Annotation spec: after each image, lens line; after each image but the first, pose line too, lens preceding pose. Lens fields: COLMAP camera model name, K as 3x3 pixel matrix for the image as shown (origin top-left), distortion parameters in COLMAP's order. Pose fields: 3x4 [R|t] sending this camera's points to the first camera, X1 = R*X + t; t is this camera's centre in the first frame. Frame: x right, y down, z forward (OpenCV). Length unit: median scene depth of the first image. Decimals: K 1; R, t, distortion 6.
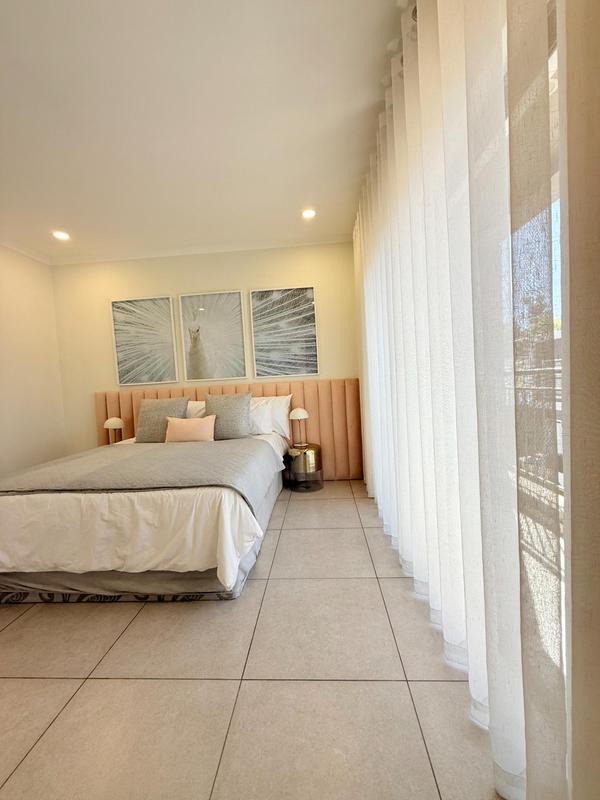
lens RADIAL K [[318.8, 0, 300.8], [0, 318.8, 397.7], [0, 0, 1]] dist [-0.000839, 0.000181]
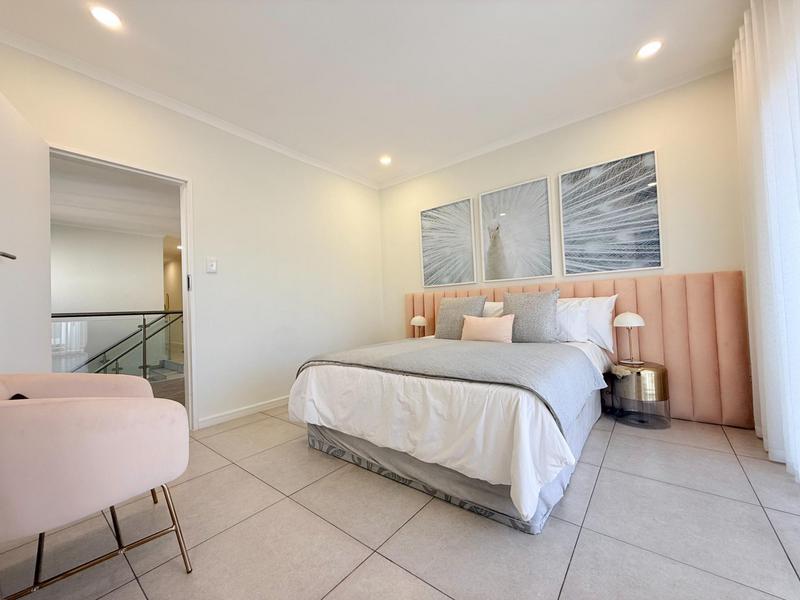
lens RADIAL K [[318.8, 0, 396.7], [0, 318.8, 299.6], [0, 0, 1]] dist [-0.000839, 0.000181]
pose [[0.813542, 0.010651, -0.581408, -0.013697], [-0.033508, 0.999030, -0.028585, 0.039400], [0.580540, 0.042737, 0.813110, 0.064701]]
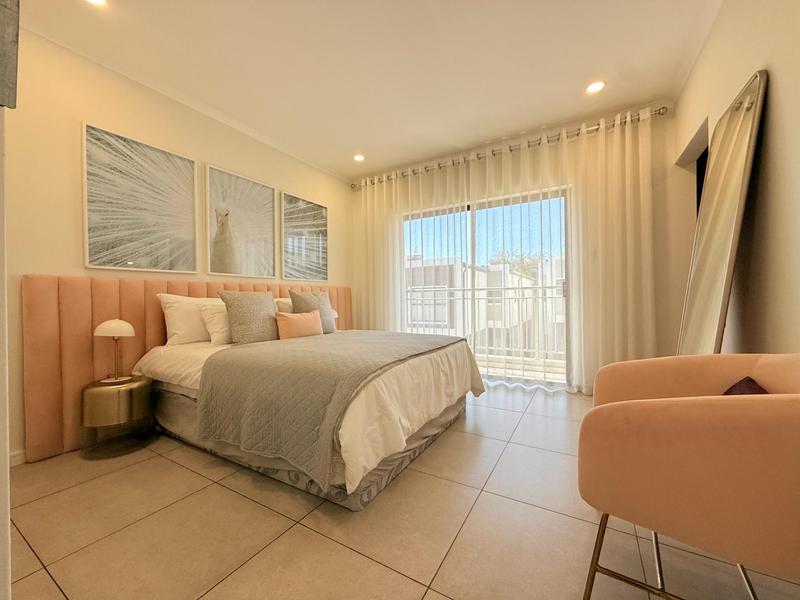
lens RADIAL K [[318.8, 0, 401.6], [0, 318.8, 297.1], [0, 0, 1]] dist [-0.000839, 0.000181]
pose [[0.454638, 0.054882, 0.888984, -0.854263], [0.023796, 0.996995, -0.073720, 0.075049], [-0.890358, 0.054670, 0.451966, 0.238423]]
